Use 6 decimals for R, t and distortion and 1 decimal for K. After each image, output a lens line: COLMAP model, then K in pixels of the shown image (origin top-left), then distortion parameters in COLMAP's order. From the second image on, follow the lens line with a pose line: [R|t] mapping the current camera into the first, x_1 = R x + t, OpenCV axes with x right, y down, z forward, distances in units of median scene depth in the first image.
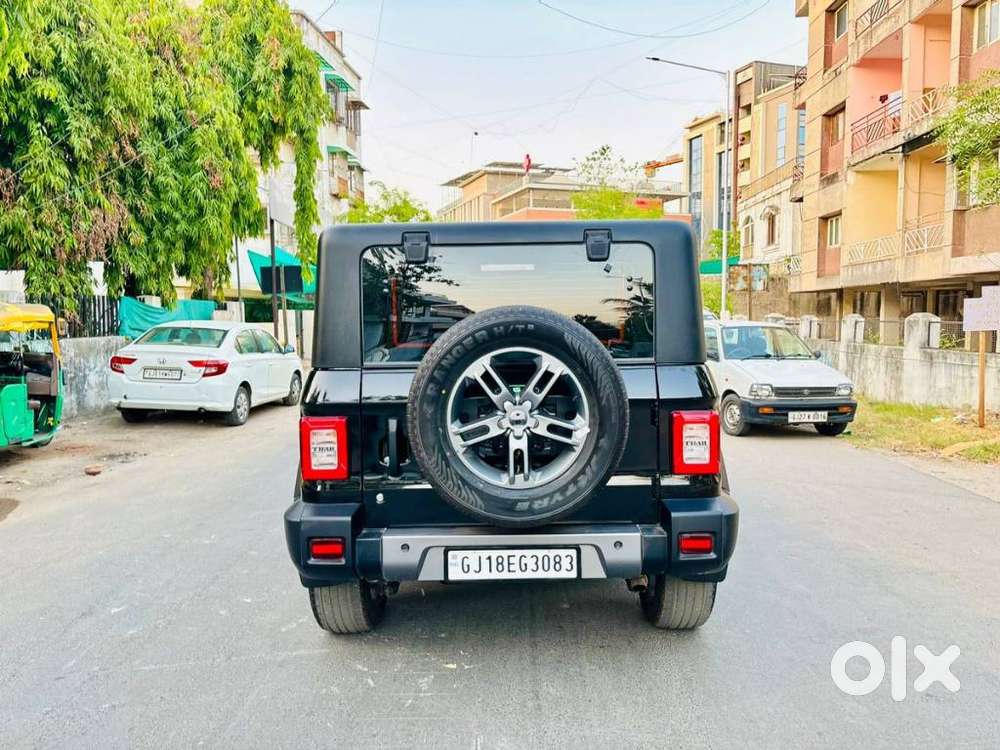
lens RADIAL K [[748.3, 0, 504.5], [0, 748.3, 377.7], [0, 0, 1]] dist [0.048297, -0.046277]
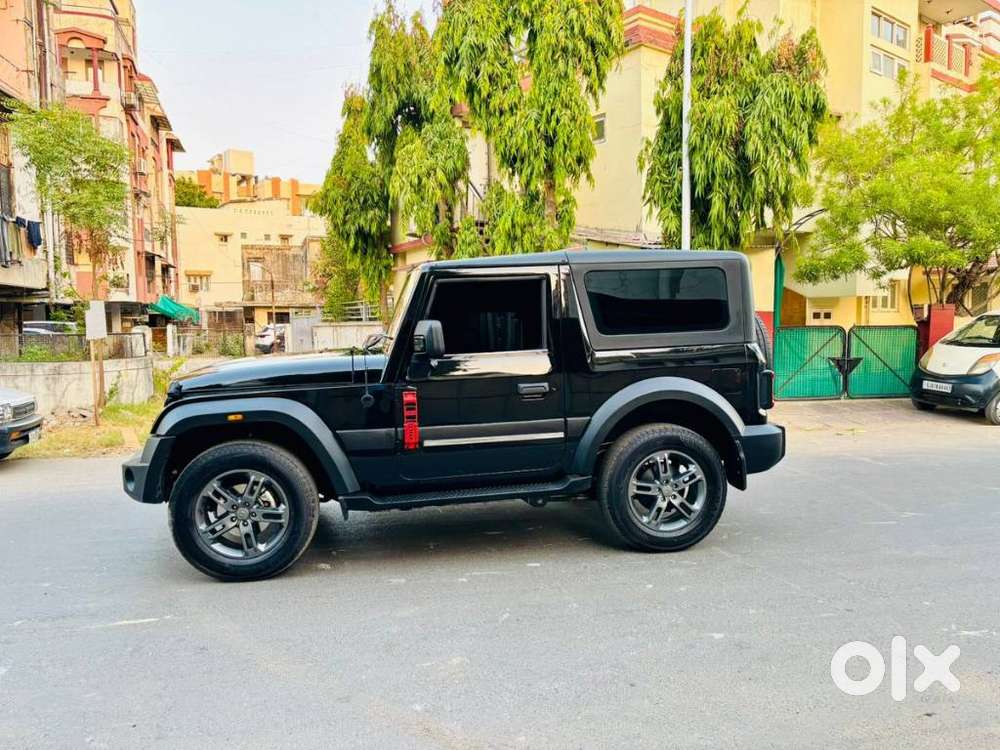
lens RADIAL K [[760.4, 0, 495.4], [0, 760.4, 373.7], [0, 0, 1]] dist [0.047819, -0.044377]
pose [[-0.175414, -0.050616, 0.983193, -0.337199], [0.089215, 0.993751, 0.067077, -0.019725], [-0.980444, 0.099482, -0.169802, 0.349594]]
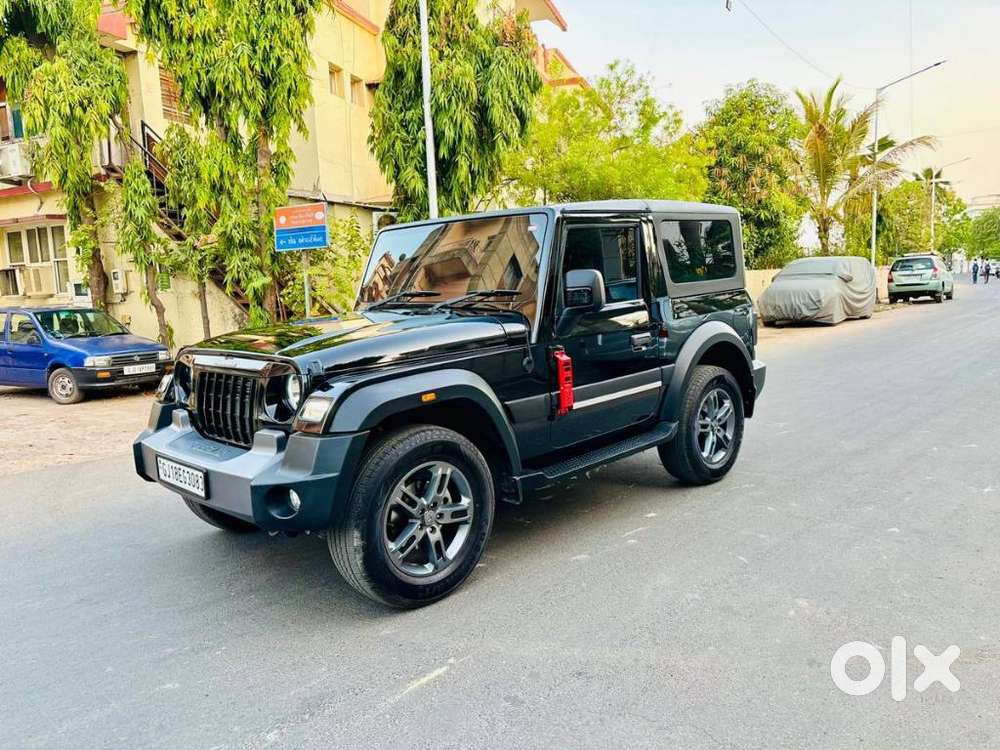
lens RADIAL K [[760.4, 0, 495.4], [0, 760.4, 373.7], [0, 0, 1]] dist [0.047819, -0.044377]
pose [[-0.712117, -0.045529, 0.700583, -0.216580], [0.100988, 0.980874, 0.166395, -0.033825], [-0.694759, 0.189243, -0.693900, 0.526592]]
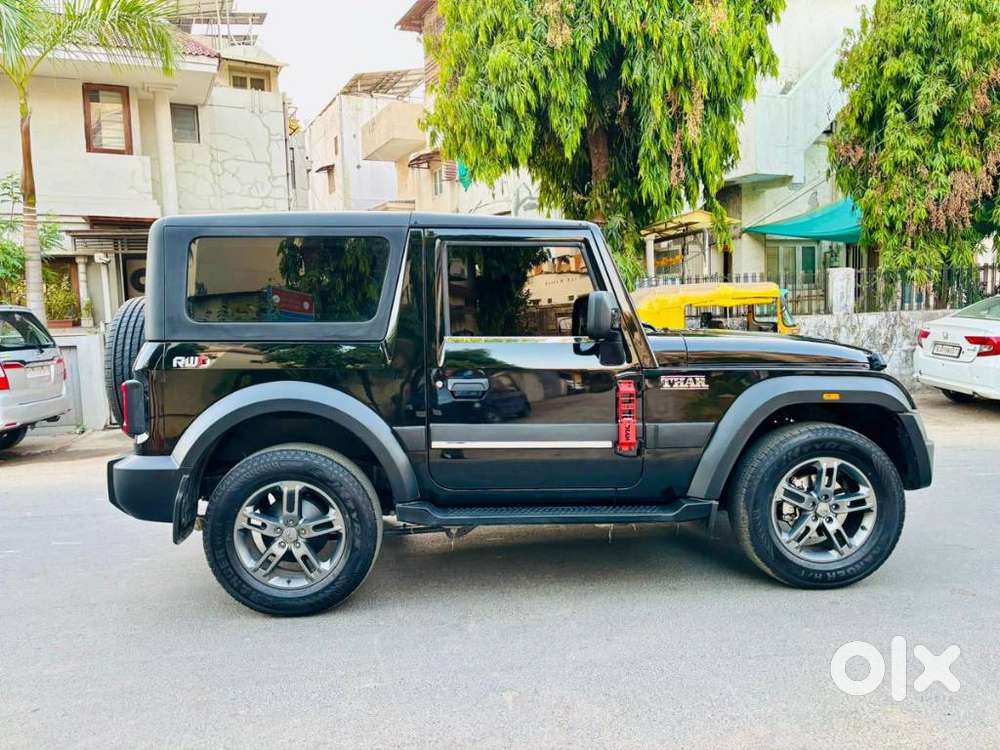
lens RADIAL K [[754.8, 0, 500.0], [0, 754.8, 375.0], [0, 0, 1]] dist [0.033200, -0.043691]
pose [[0.062220, 0.083848, -0.994534, 0.280158], [-0.045791, 0.995655, 0.081078, -0.016442], [0.997011, 0.040496, 0.065789, 0.276906]]
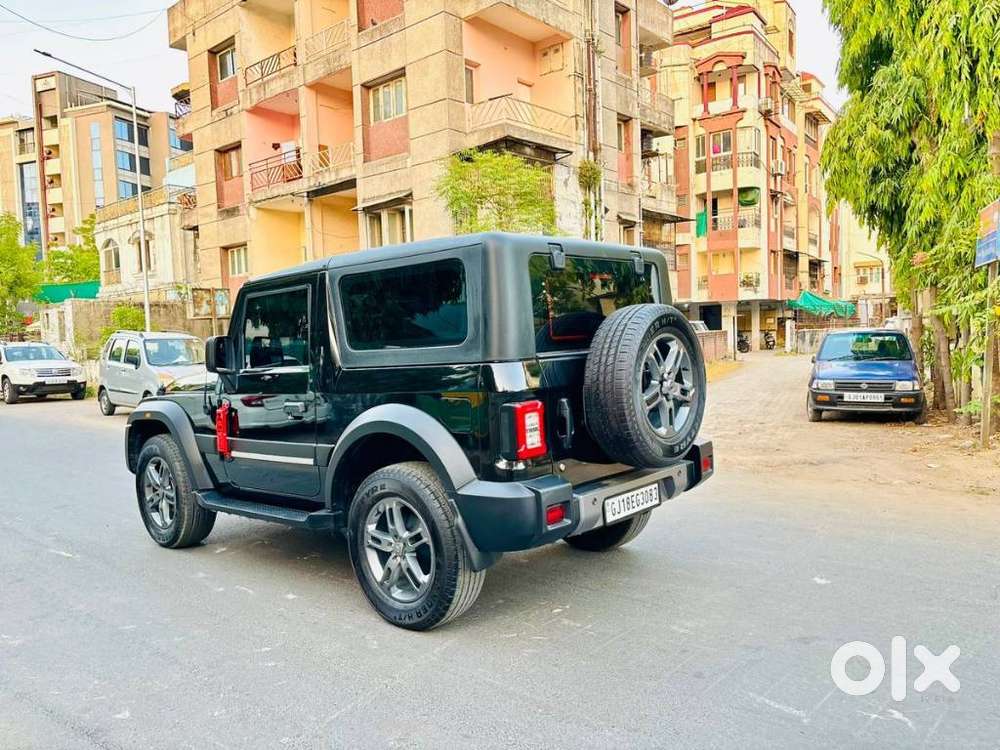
lens RADIAL K [[753.7, 0, 502.6], [0, 753.7, 375.2], [0, 0, 1]] dist [0.044910, -0.042365]
pose [[0.655444, -0.052658, 0.753406, -0.207235], [0.085278, 0.996347, -0.004551, 0.002736], [-0.750414, 0.067232, 0.657540, 0.053372]]
